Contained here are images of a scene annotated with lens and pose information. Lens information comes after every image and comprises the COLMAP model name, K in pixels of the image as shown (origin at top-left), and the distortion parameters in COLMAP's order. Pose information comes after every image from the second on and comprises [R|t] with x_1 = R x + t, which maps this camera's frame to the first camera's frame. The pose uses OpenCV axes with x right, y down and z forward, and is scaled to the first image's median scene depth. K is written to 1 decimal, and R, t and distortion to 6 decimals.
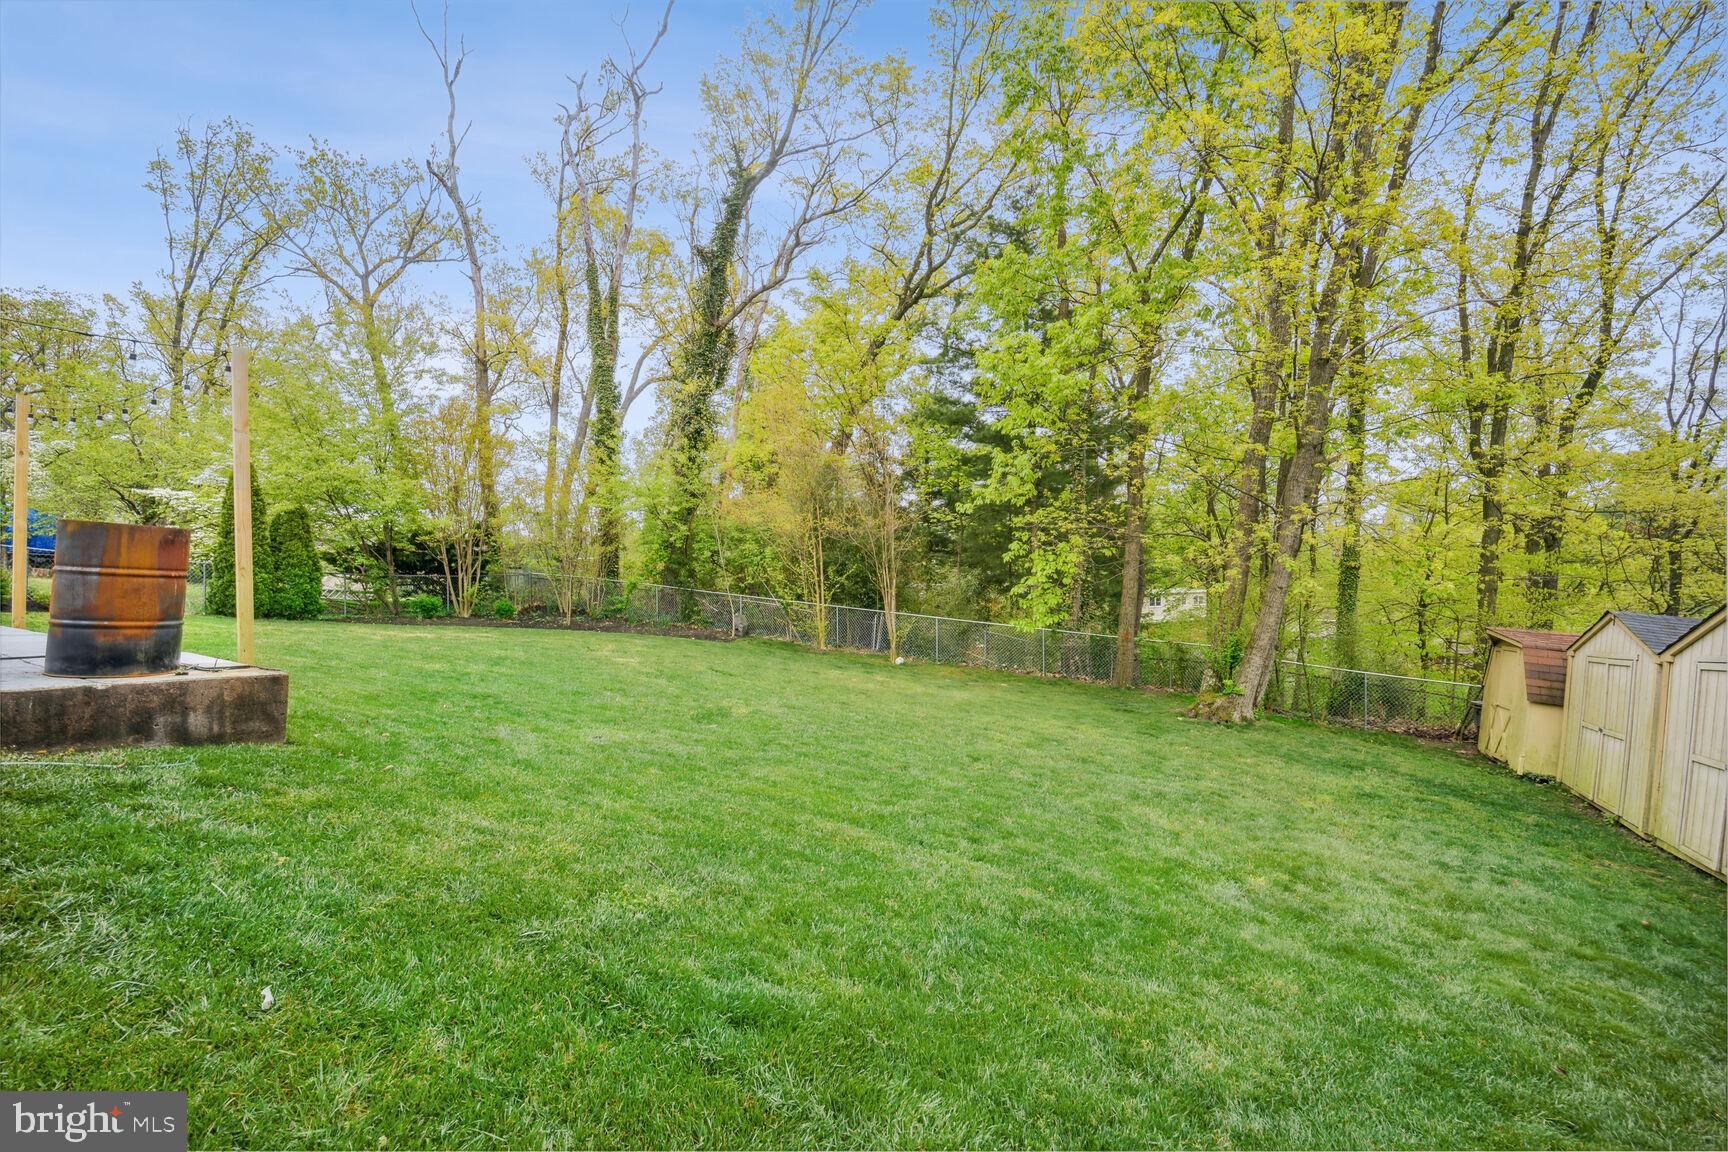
lens RADIAL K [[720.2, 0, 854.3], [0, 720.2, 576.5], [0, 0, 1]] dist [-0.020596, 0.002376]
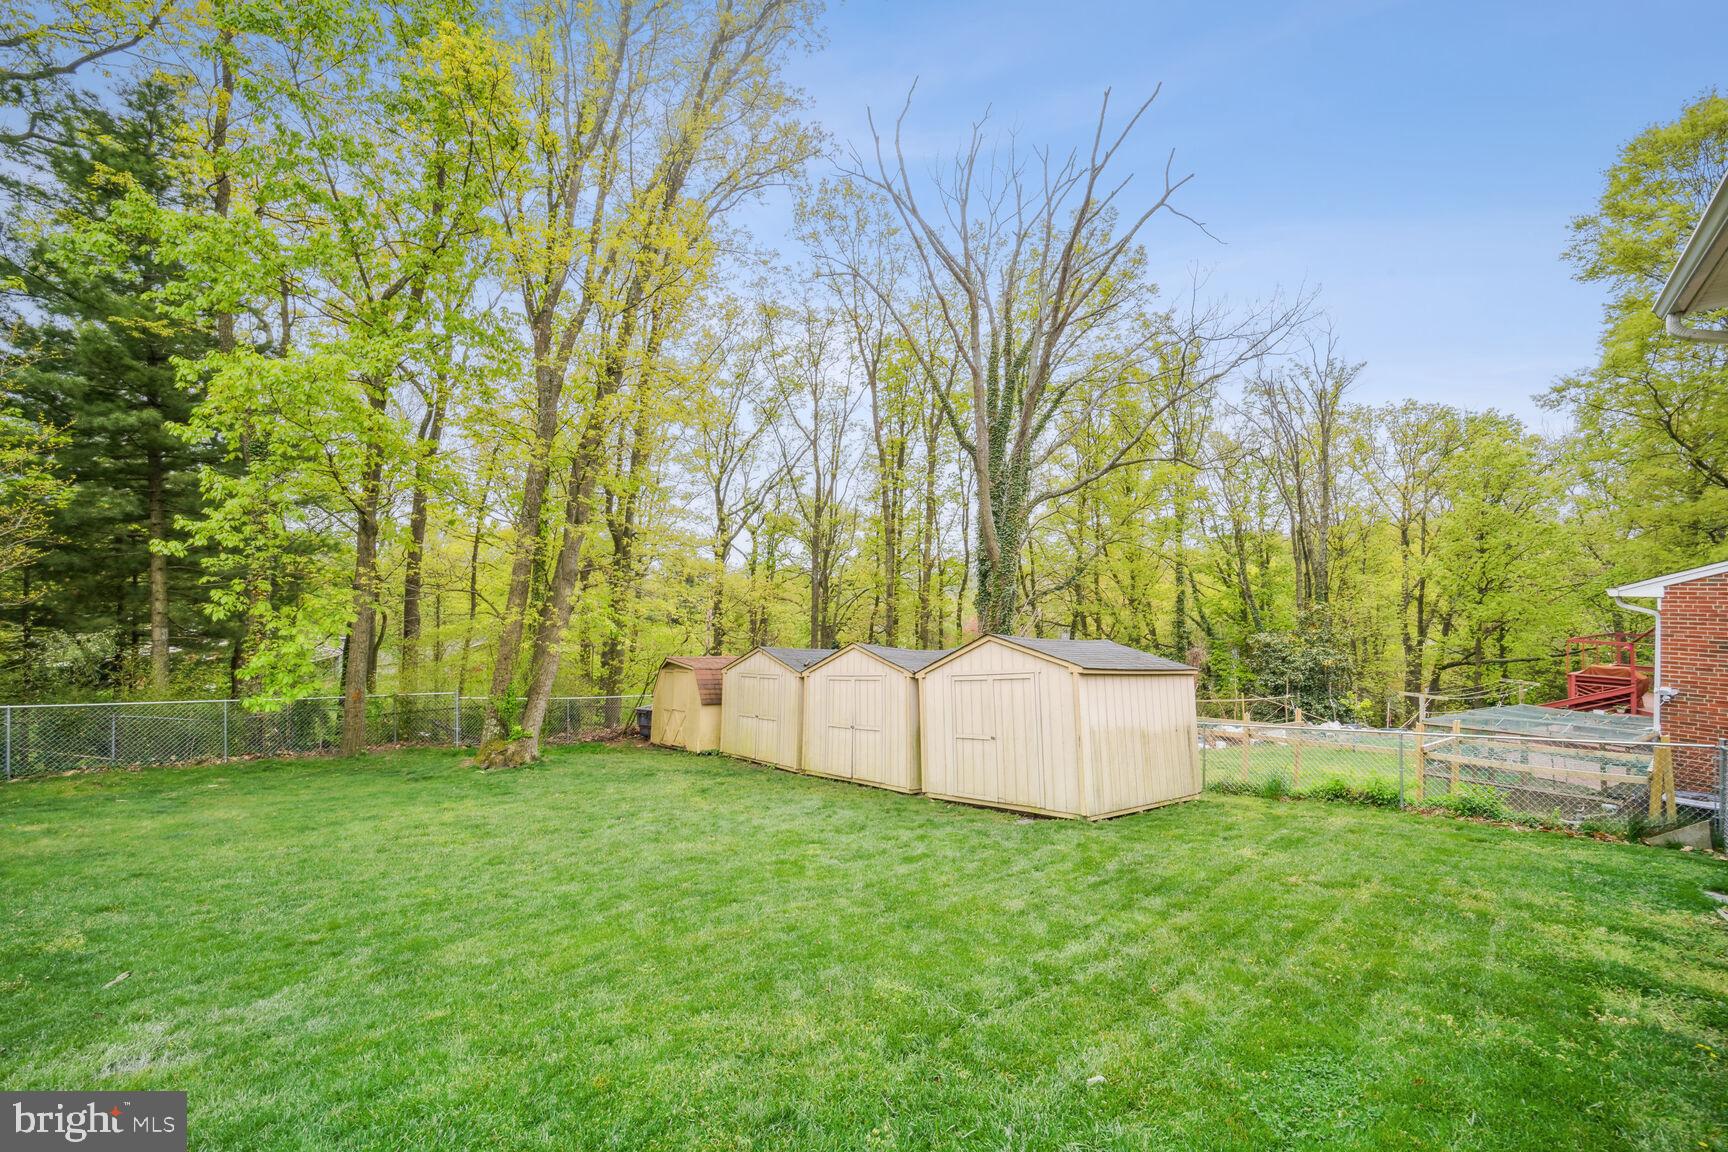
lens RADIAL K [[720.2, 0, 879.6], [0, 720.2, 577.4], [0, 0, 1]] dist [-0.020596, 0.002376]
pose [[0.259961, 0.010270, 0.965564, -0.308619], [-0.002164, 0.999947, -0.010053, -0.057272], [-0.965617, 0.000524, 0.259970, 0.143558]]
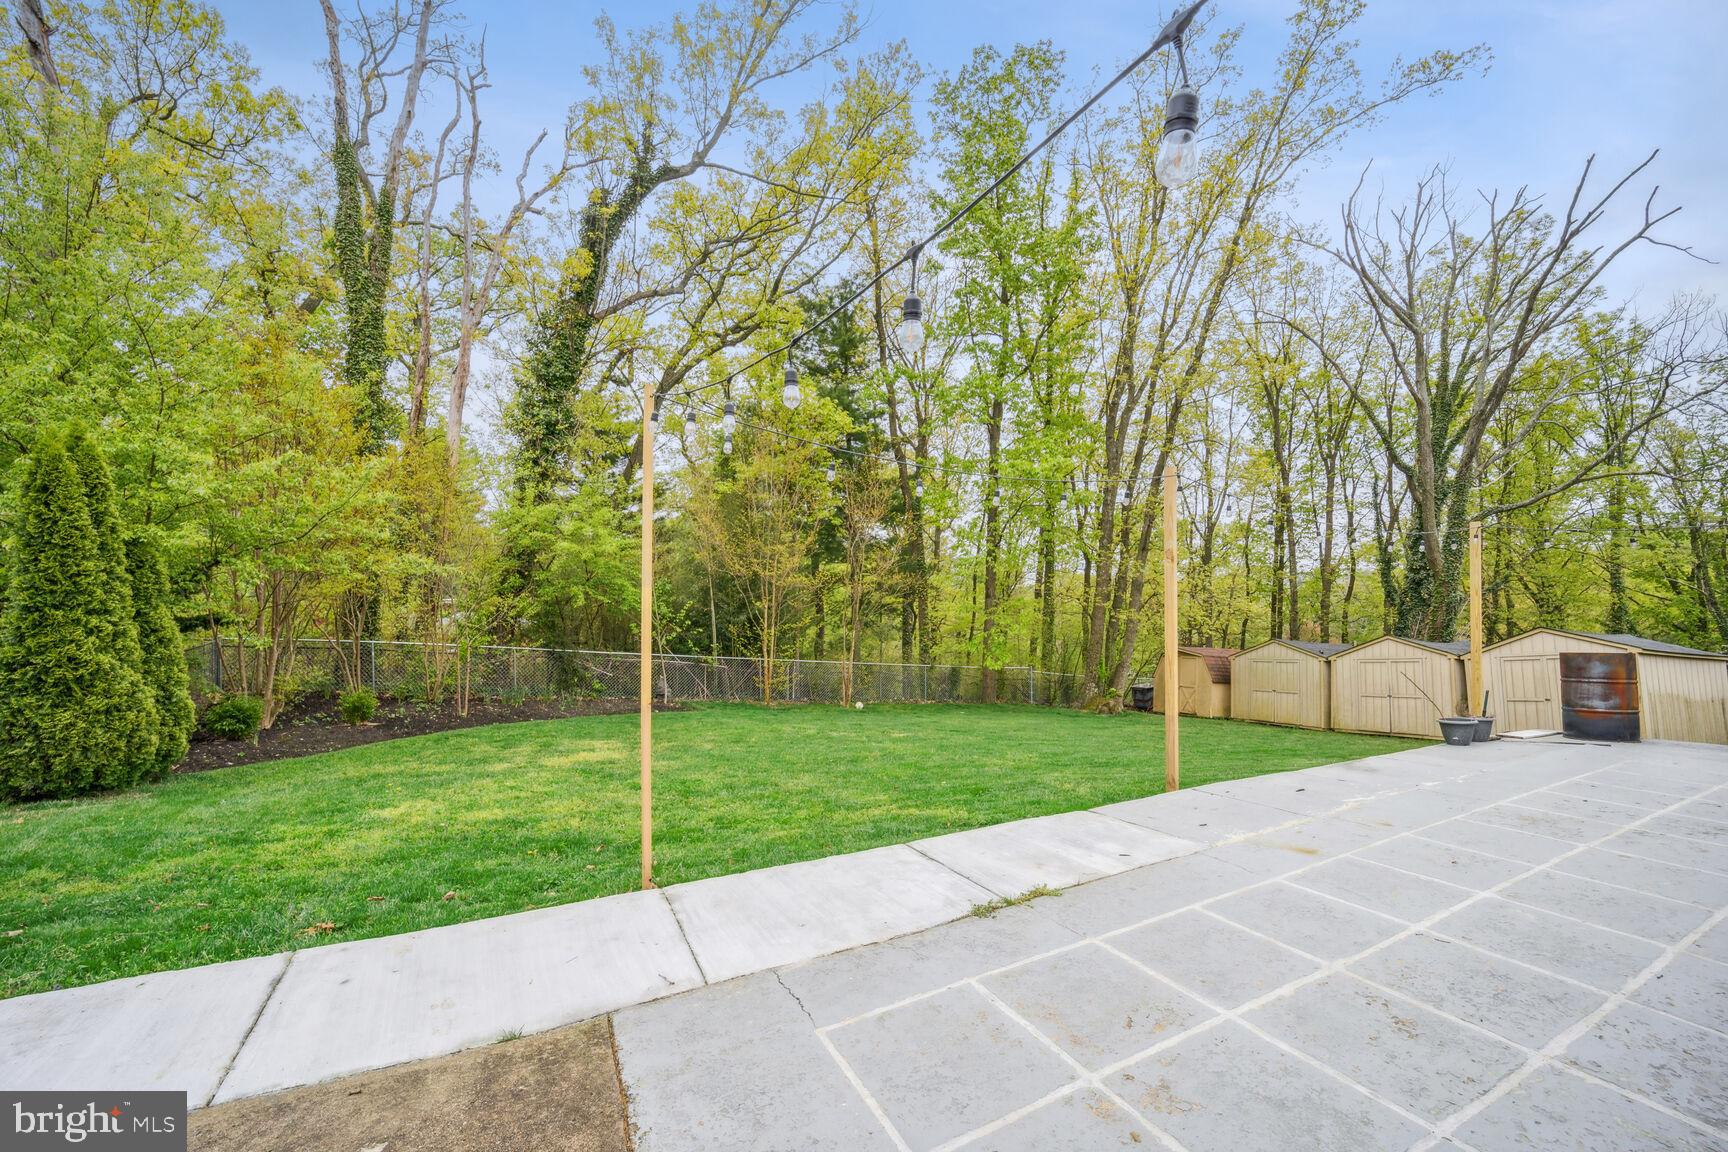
lens RADIAL K [[720.2, 0, 894.7], [0, 720.2, 592.5], [0, 0, 1]] dist [-0.020596, 0.002376]
pose [[0.583349, -0.001757, 0.812220, -0.858745], [0.002037, 0.999998, 0.000700, -0.059621], [-0.812219, 0.001246, 0.583351, 0.354623]]
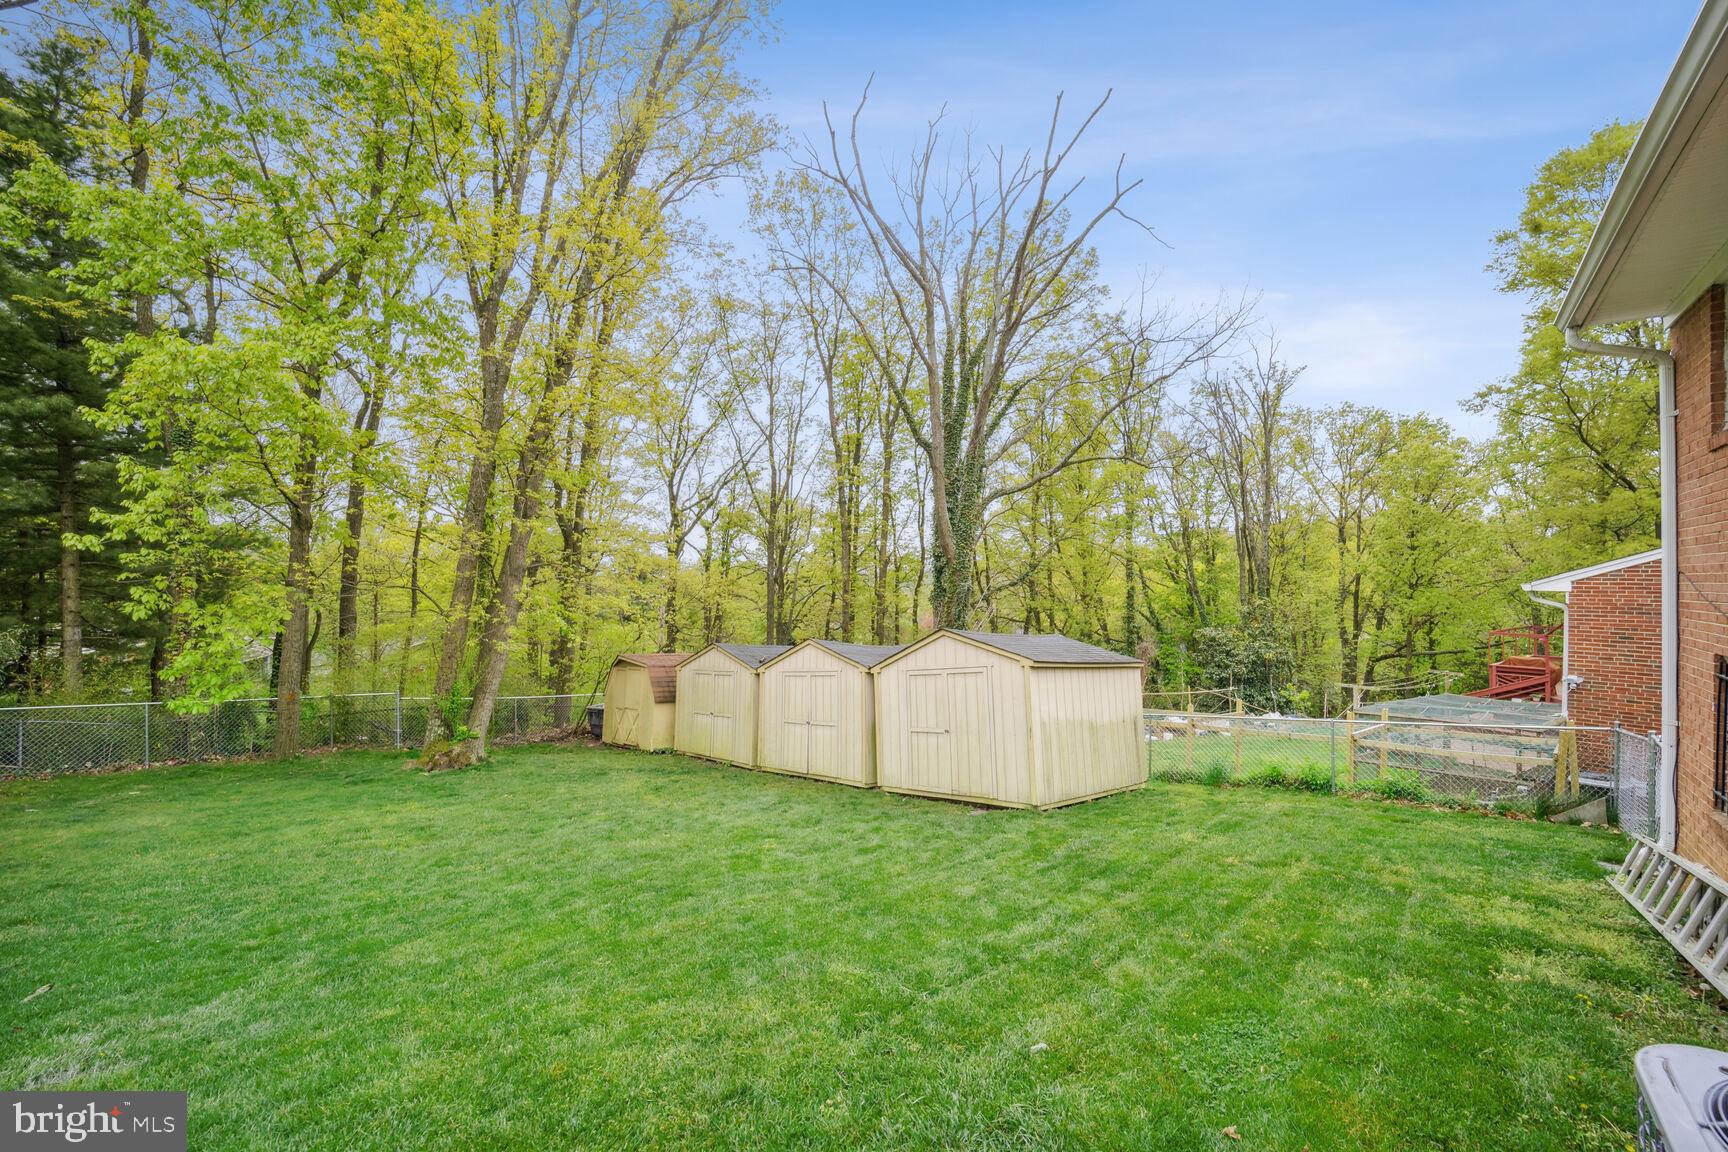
lens RADIAL K [[720.2, 0, 879.6], [0, 720.2, 578.0], [0, 0, 1]] dist [-0.020596, 0.002376]
pose [[0.200759, 0.004157, 0.979632, -0.310734], [-0.001328, 0.999991, -0.003972, -0.056995], [-0.979640, -0.000503, 0.200762, 0.142708]]
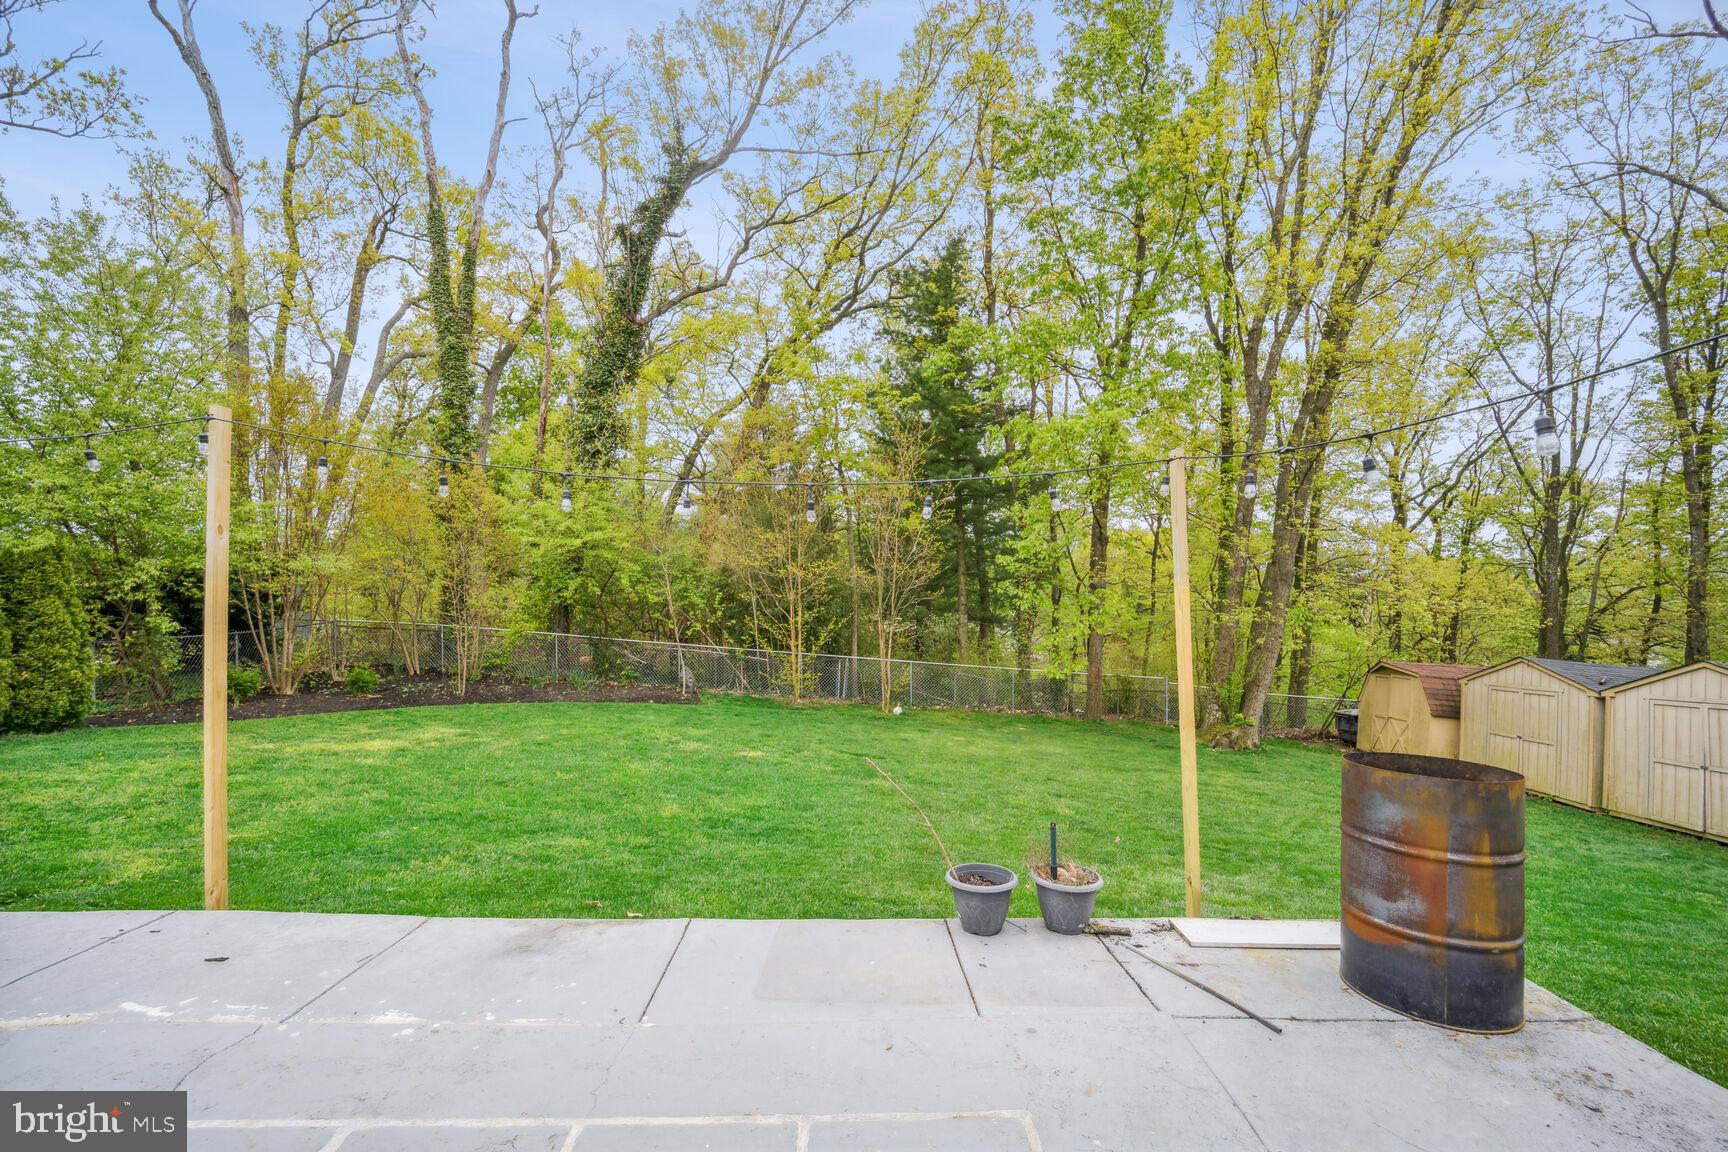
lens RADIAL K [[720.2, 0, 848.9], [0, 720.2, 578.3], [0, 0, 1]] dist [-0.020596, 0.002376]
pose [[0.883857, -0.000390, 0.467757, -0.488144], [0.002281, 0.999991, -0.003475, -0.062985], [-0.467752, 0.004138, 0.883850, 0.192676]]
